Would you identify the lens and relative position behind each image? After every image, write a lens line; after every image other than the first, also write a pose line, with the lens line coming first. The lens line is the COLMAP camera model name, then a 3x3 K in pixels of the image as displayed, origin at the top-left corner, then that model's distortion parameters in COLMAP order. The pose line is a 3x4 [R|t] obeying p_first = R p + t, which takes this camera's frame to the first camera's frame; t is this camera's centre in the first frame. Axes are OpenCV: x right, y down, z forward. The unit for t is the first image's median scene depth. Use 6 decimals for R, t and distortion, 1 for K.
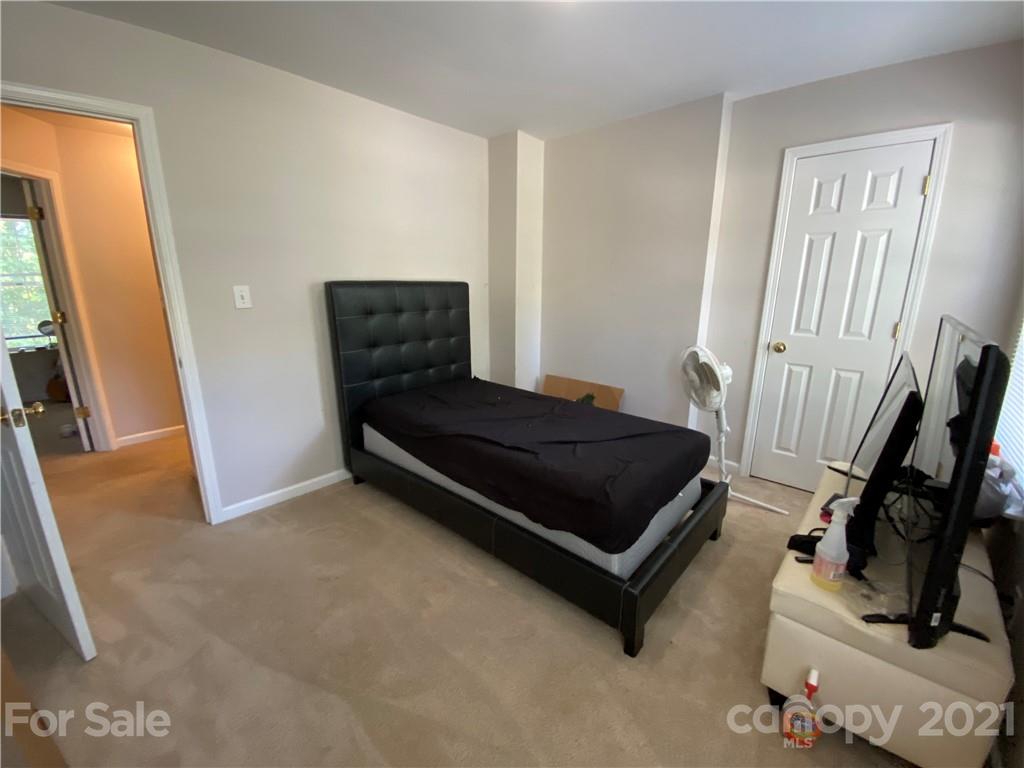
lens RADIAL K [[413.8, 0, 513.7], [0, 413.8, 387.9], [0, 0, 1]] dist [0.035035, -0.027805]
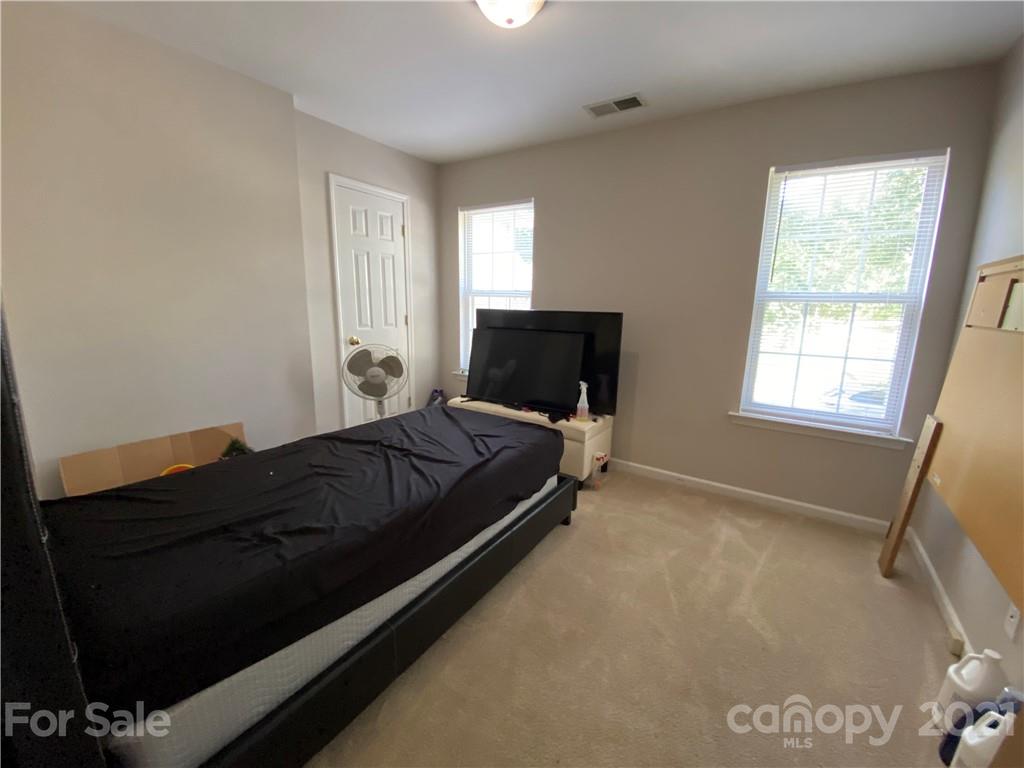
lens RADIAL K [[413.8, 0, 513.7], [0, 413.8, 387.9], [0, 0, 1]] dist [0.035035, -0.027805]
pose [[-0.146527, -0.209327, 0.966805, -0.687074], [0.223500, 0.945075, 0.238495, -0.165396], [-0.963627, 0.251027, -0.091694, 0.756887]]
